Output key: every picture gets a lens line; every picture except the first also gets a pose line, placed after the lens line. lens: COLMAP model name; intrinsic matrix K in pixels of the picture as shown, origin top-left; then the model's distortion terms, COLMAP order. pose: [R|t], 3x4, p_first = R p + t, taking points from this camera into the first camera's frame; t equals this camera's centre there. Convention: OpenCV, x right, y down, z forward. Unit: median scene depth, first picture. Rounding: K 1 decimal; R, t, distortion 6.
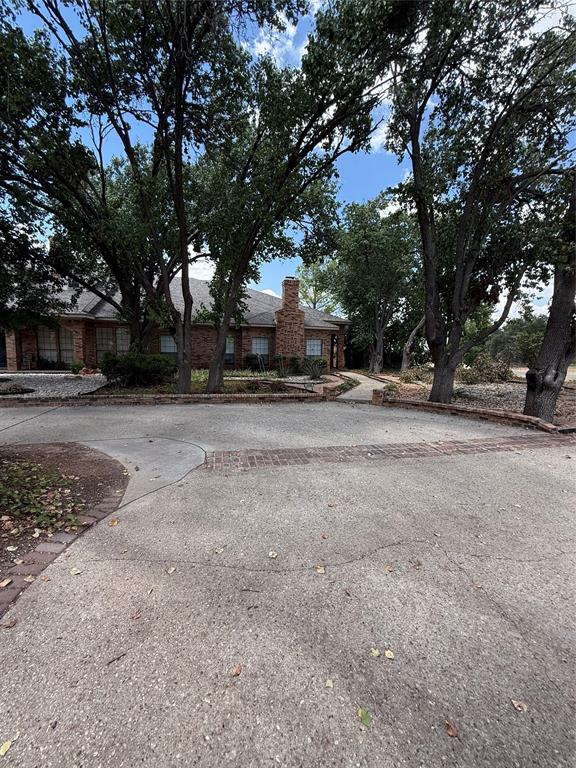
lens RADIAL K [[306.5, 0, 286.8], [0, 306.5, 382.4], [0, 0, 1]] dist [-0.000994, -0.000451]
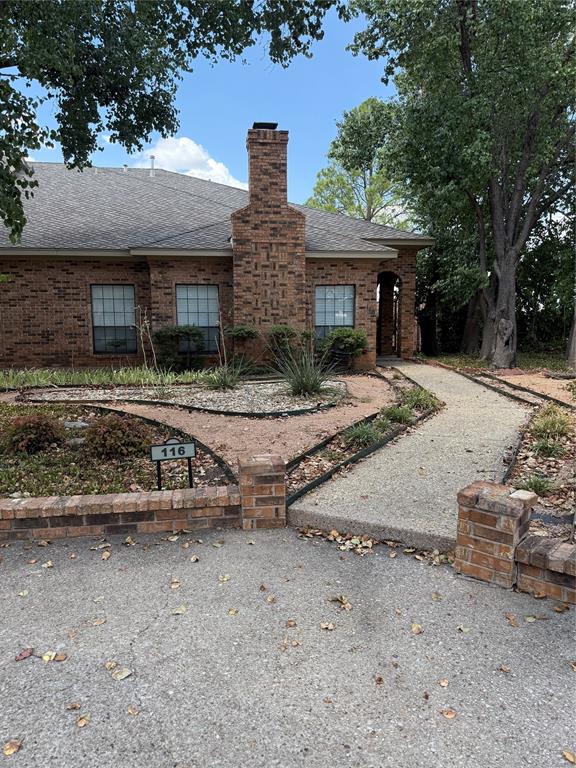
lens RADIAL K [[533.7, 0, 285.2], [0, 533.7, 378.8], [0, 0, 1]] dist [0.023538, -0.001291]
pose [[0.994212, -0.016957, -0.106085, 0.101696], [0.017351, 0.999846, 0.002794, -0.022868], [0.106021, -0.004619, 0.994353, 0.319277]]
